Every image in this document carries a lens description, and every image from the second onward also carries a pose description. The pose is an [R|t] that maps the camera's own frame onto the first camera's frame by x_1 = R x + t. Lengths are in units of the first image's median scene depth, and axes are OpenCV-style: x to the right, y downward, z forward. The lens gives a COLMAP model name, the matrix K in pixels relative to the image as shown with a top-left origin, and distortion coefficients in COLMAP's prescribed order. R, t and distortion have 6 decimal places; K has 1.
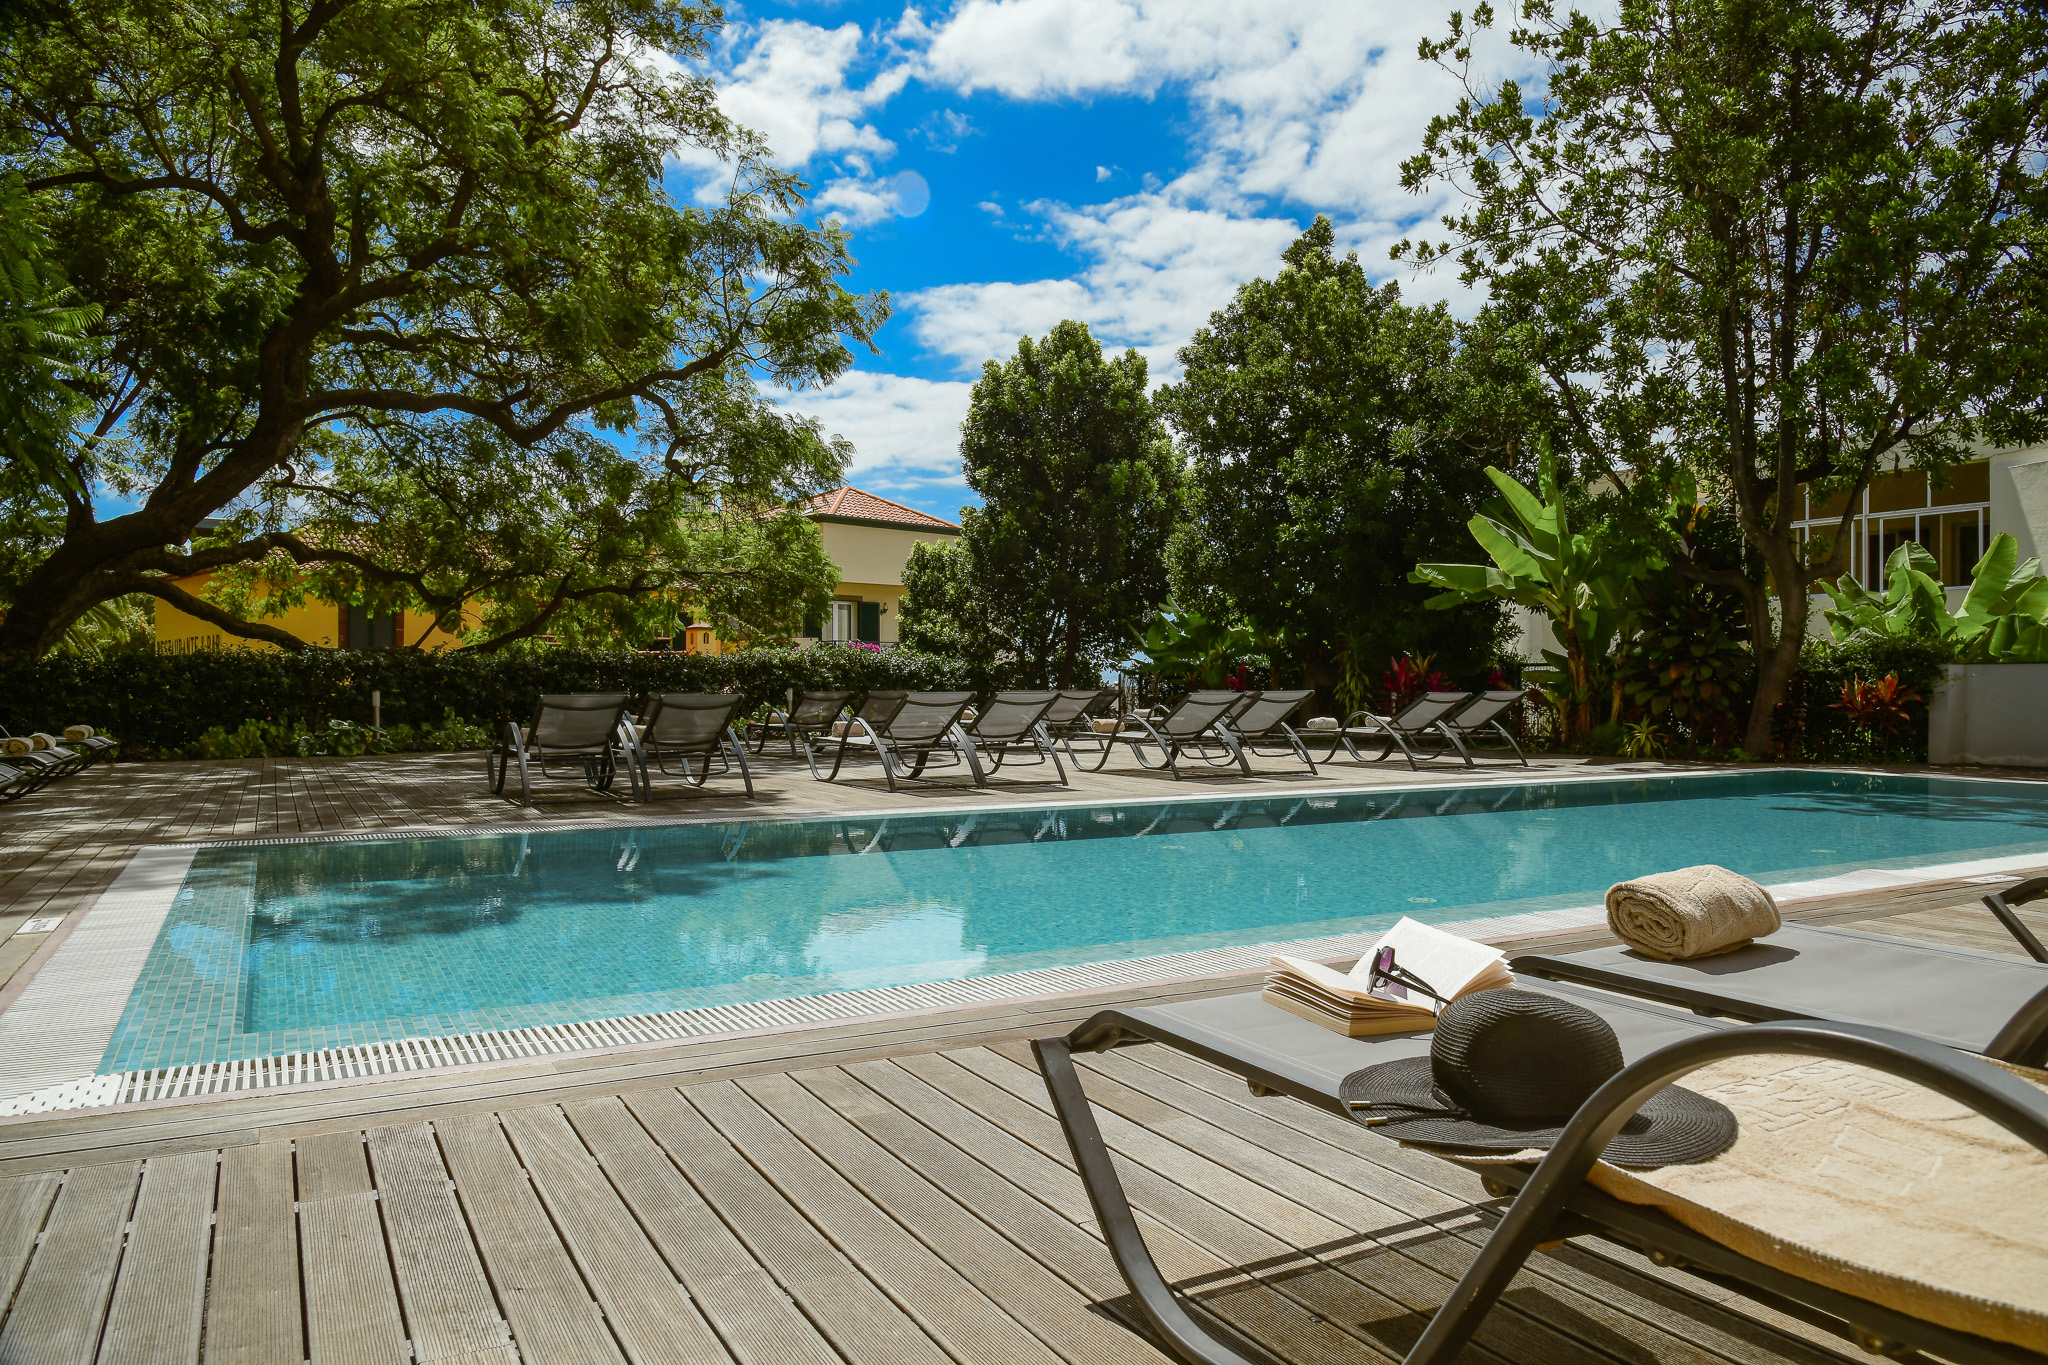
lens RADIAL K [[1412.1, 0, 1018.2], [0, 1412.1, 686.2], [0, 0, 1]] dist [-0.070047, 0.071268]
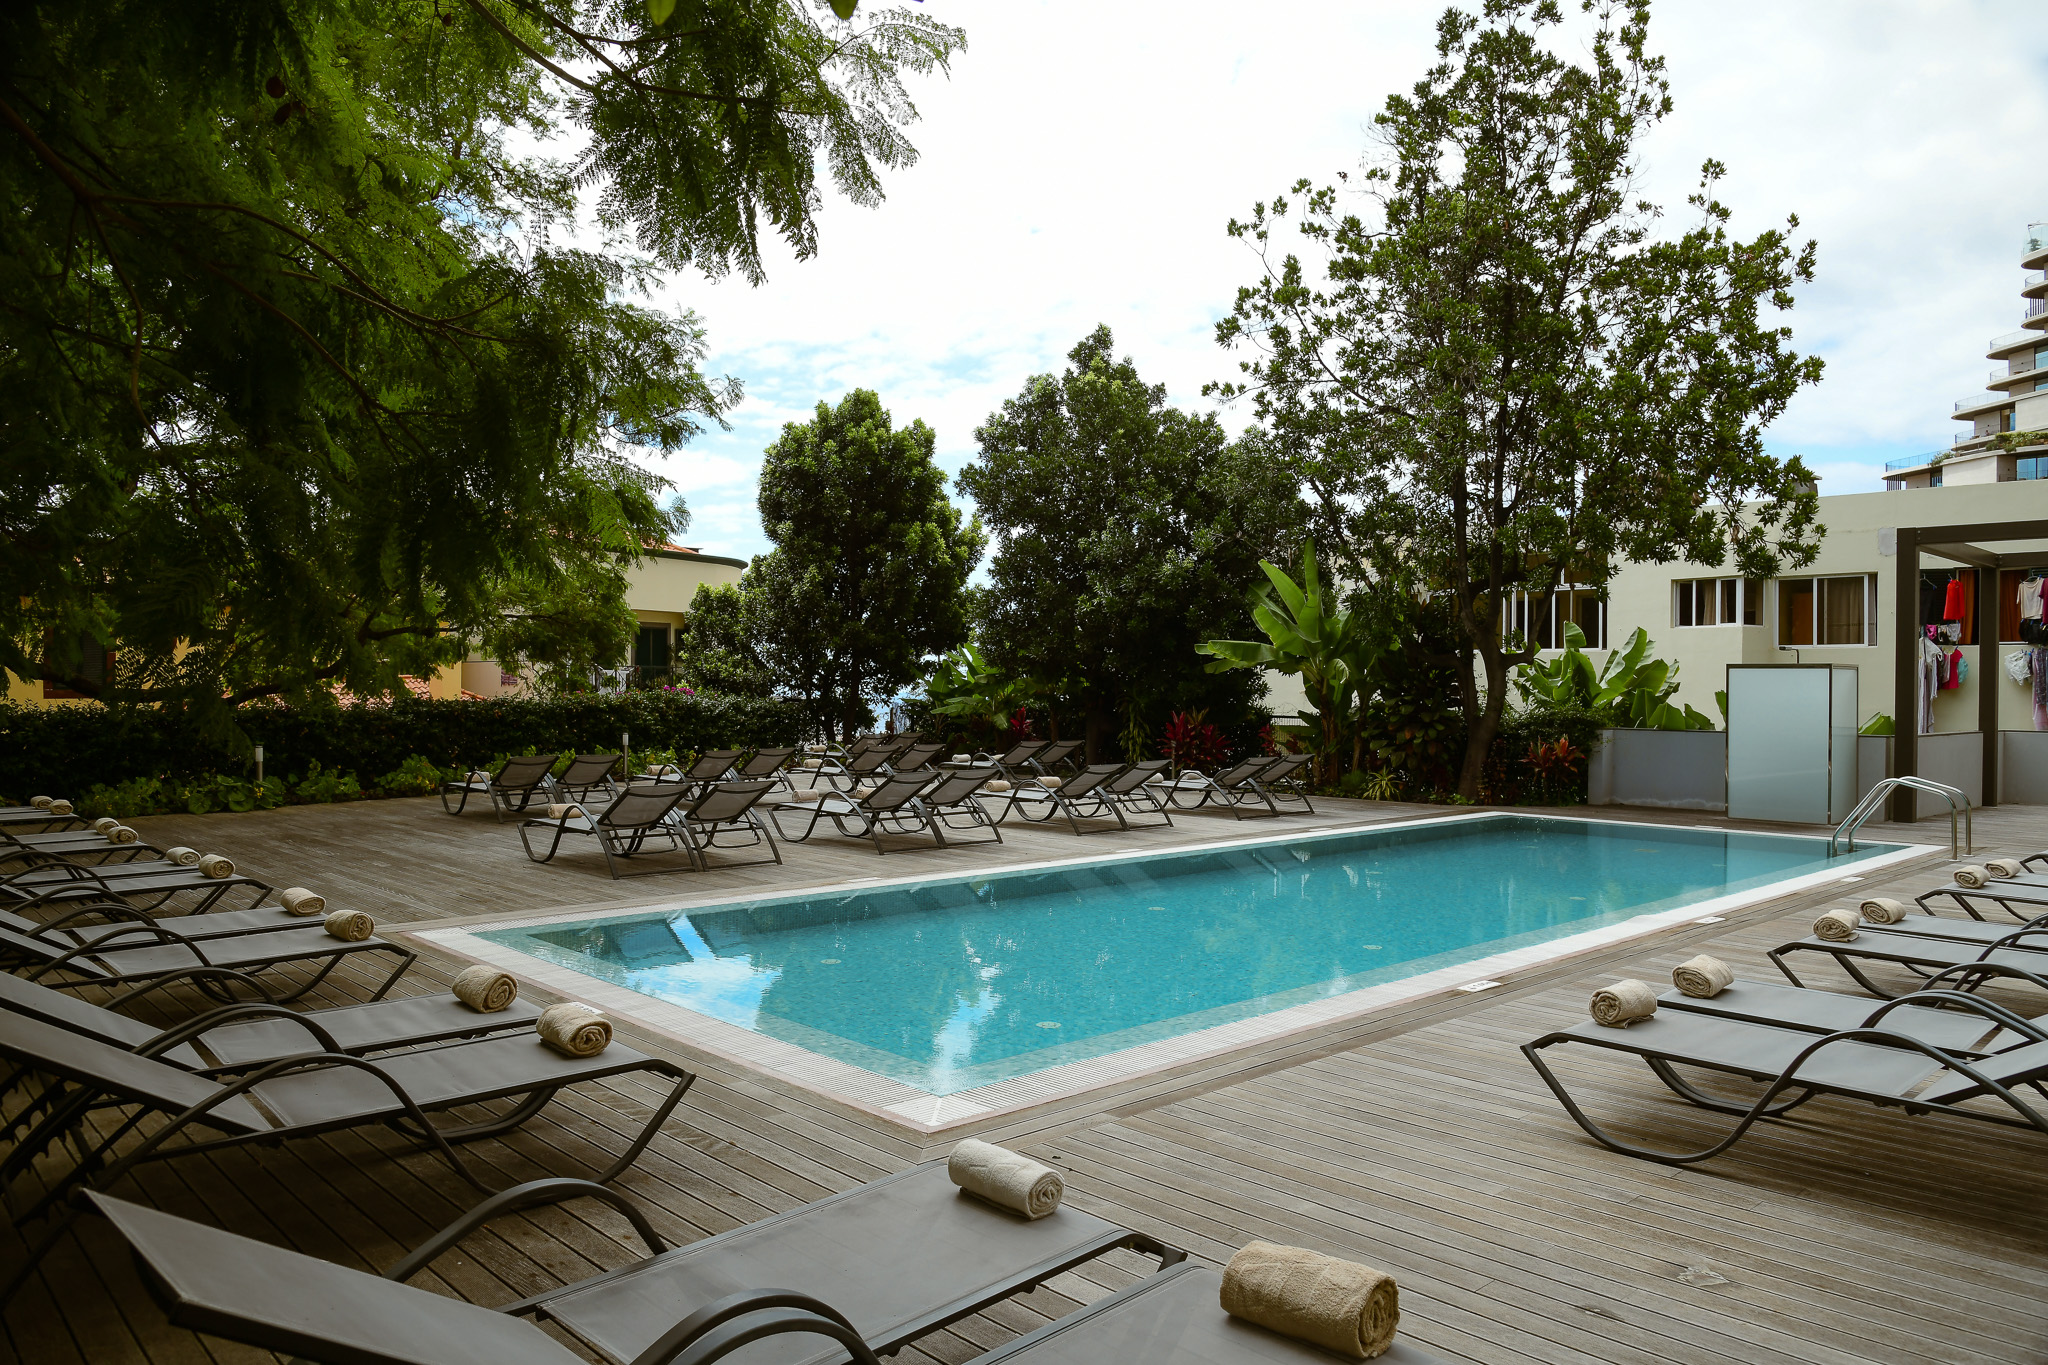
lens RADIAL K [[1414.0, 0, 1024.0], [0, 1414.0, 682.5], [0, 0, 1]] dist [-0.002920, -0.000711]
pose [[0.968270, 0.008929, 0.249745, -0.150304], [-0.007965, 0.999956, -0.004868, -0.036751], [-0.249778, 0.002724, 0.968299, -0.126199]]
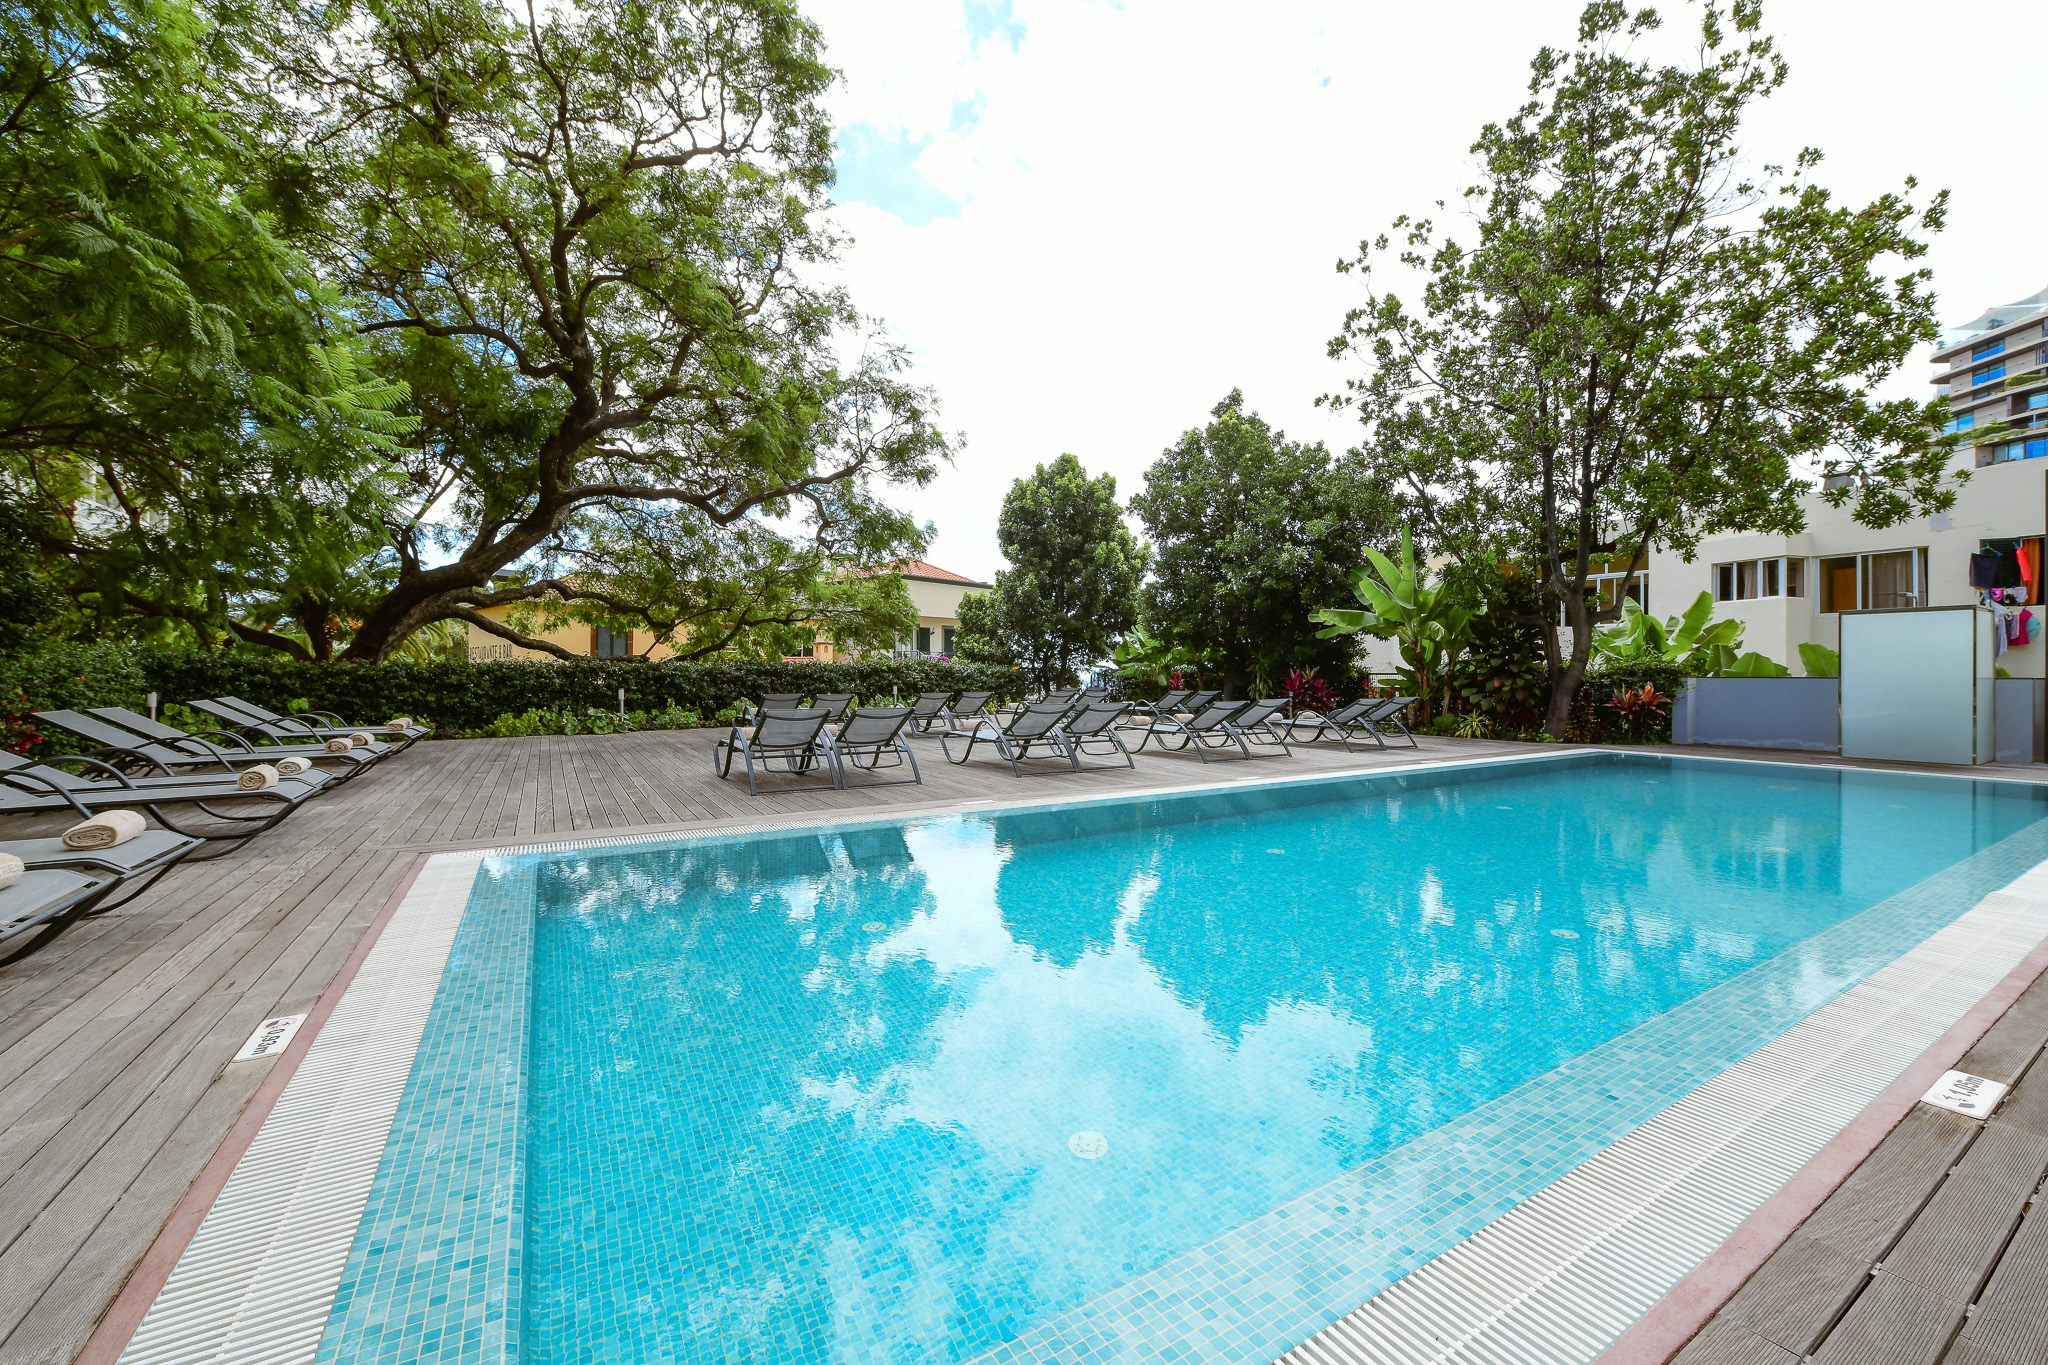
lens RADIAL K [[808.9, 0, 1030.8], [0, 808.9, 674.6], [0, 0, 1]] dist [-0.007747, -0.001698]
pose [[0.998830, 0.006092, 0.047973, -0.061449], [-0.006050, 0.999981, -0.001026, -0.011263], [-0.047979, 0.000734, 0.998848, 0.114943]]
